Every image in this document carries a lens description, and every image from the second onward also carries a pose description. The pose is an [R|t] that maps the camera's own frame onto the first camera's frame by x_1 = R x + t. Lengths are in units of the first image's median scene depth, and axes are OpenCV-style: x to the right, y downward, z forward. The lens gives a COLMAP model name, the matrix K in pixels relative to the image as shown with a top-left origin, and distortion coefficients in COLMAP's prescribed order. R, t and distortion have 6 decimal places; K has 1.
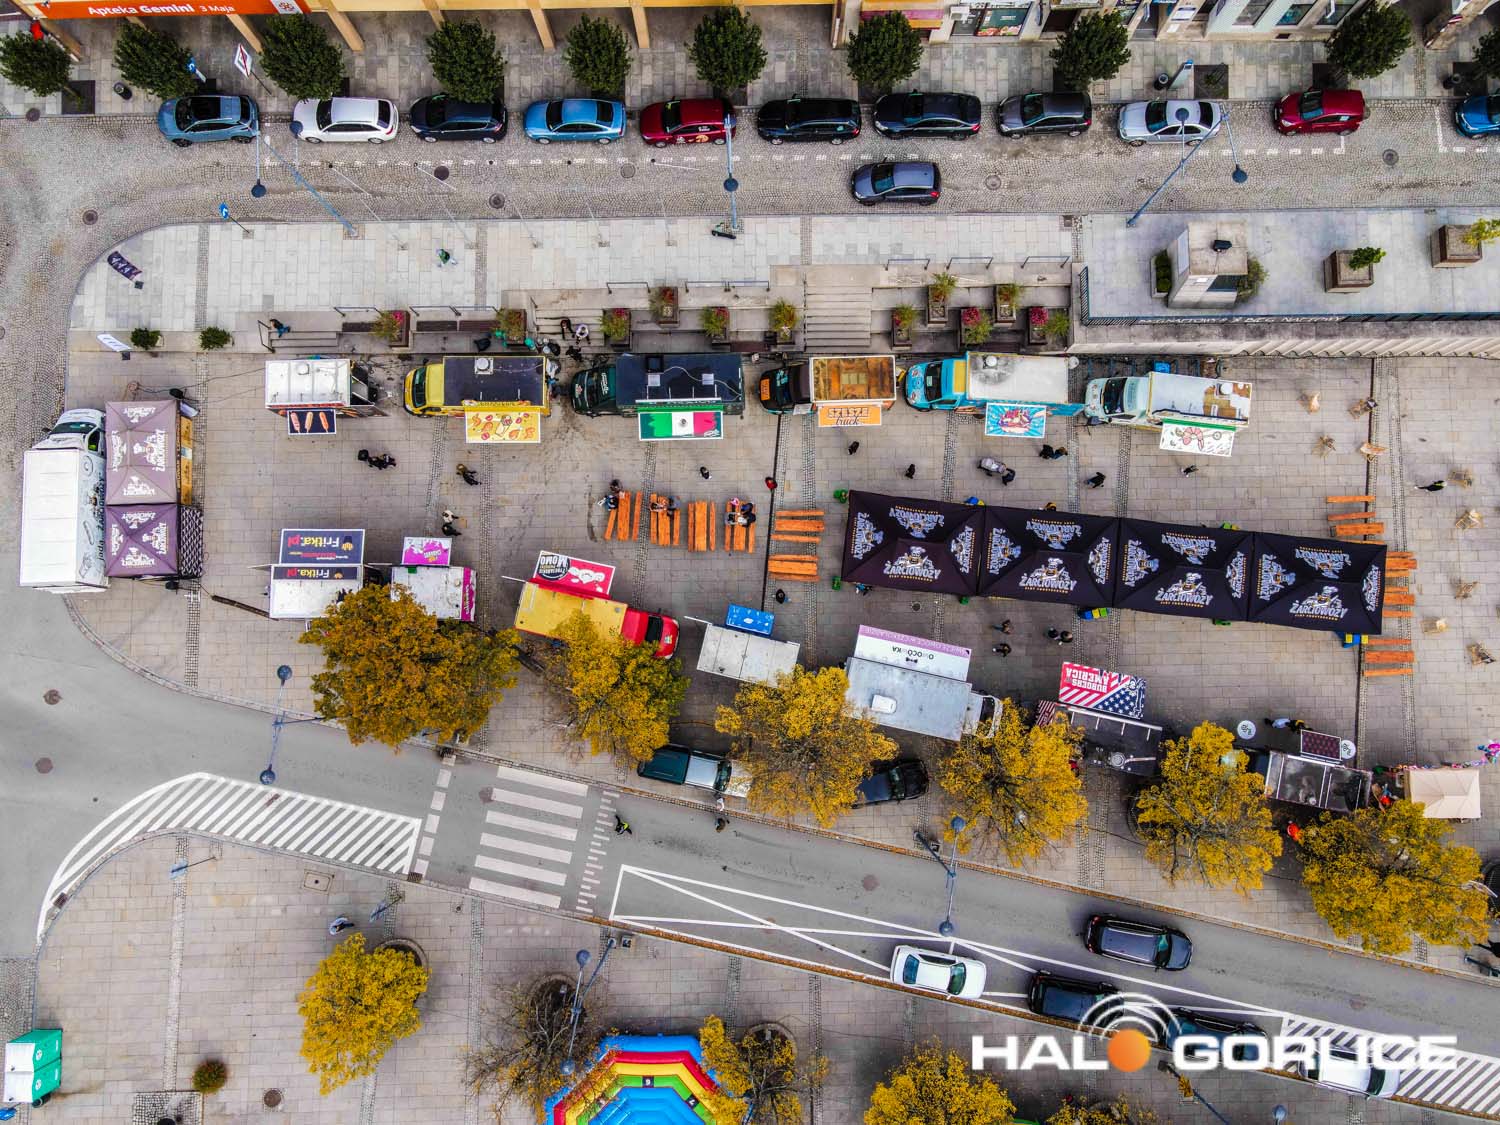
lens RADIAL K [[1097.1, 0, 744.5], [0, 1097.1, 571.2], [0, 0, 1]] dist [0.023572, -0.010720]
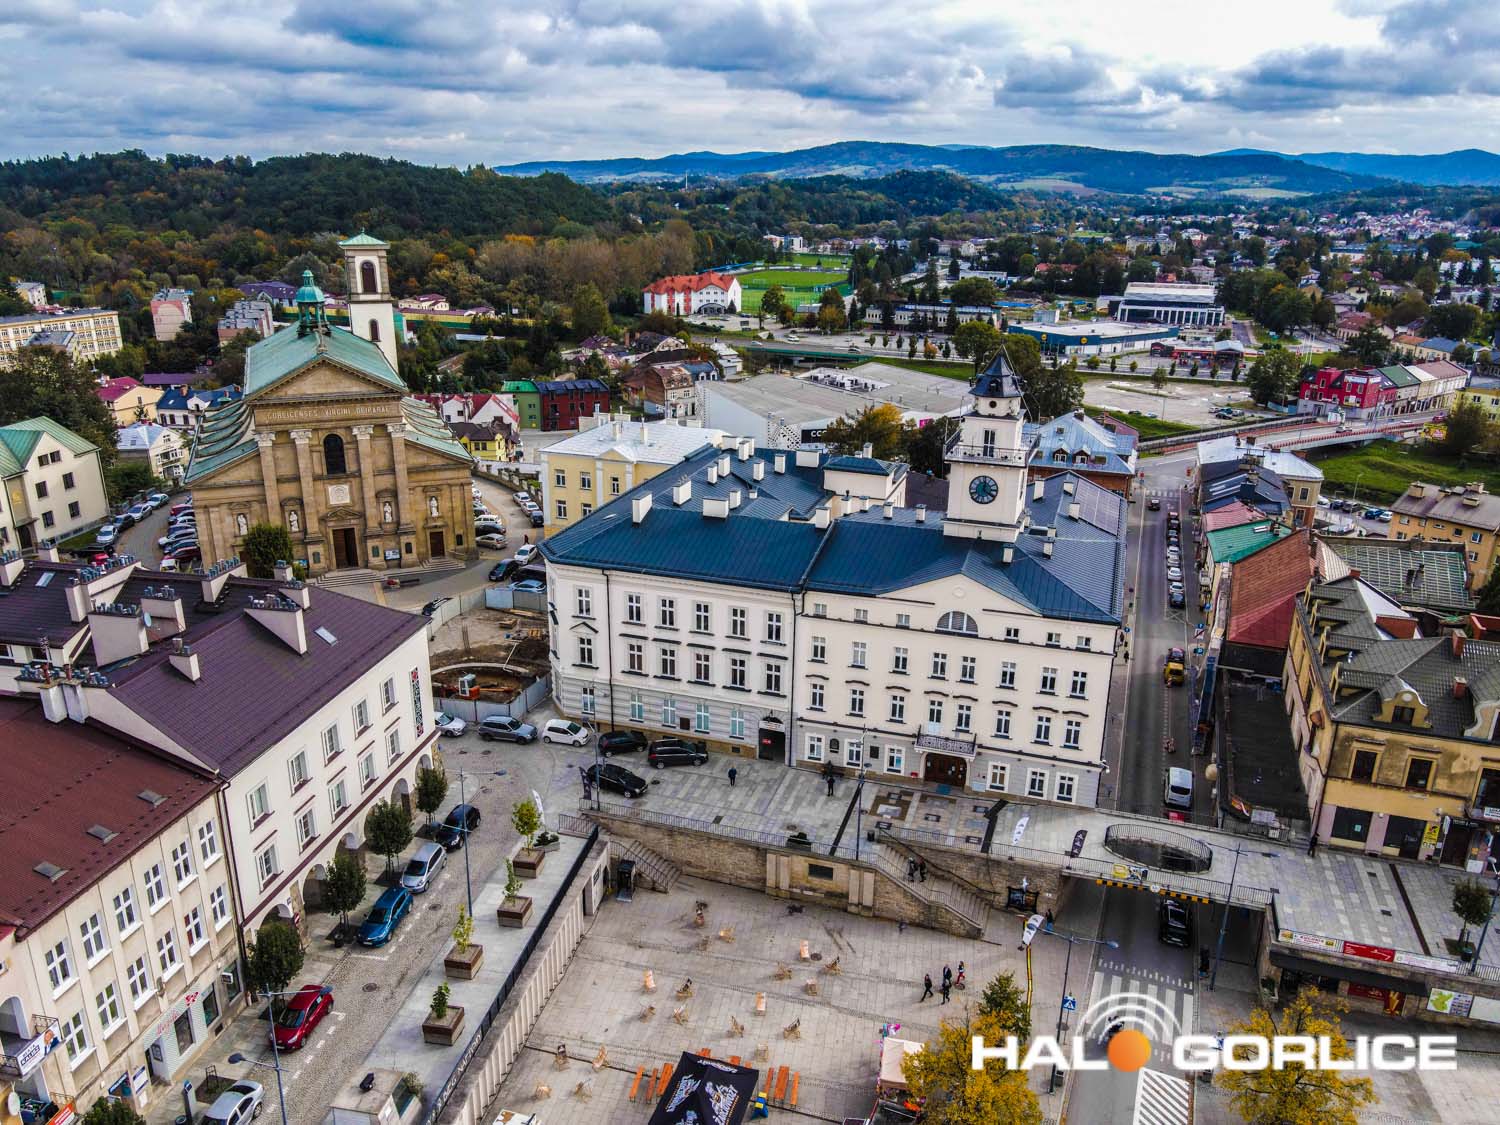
lens RADIAL K [[1104.8, 0, 747.1], [0, 1104.8, 574.4], [0, 0, 1]] dist [-0.000865, 0.026471]
pose [[0.192081, -0.310830, 0.930854, -0.319751], [0.976495, 0.155049, -0.149725, 0.136867], [-0.097789, 0.937734, 0.333306, 0.149387]]
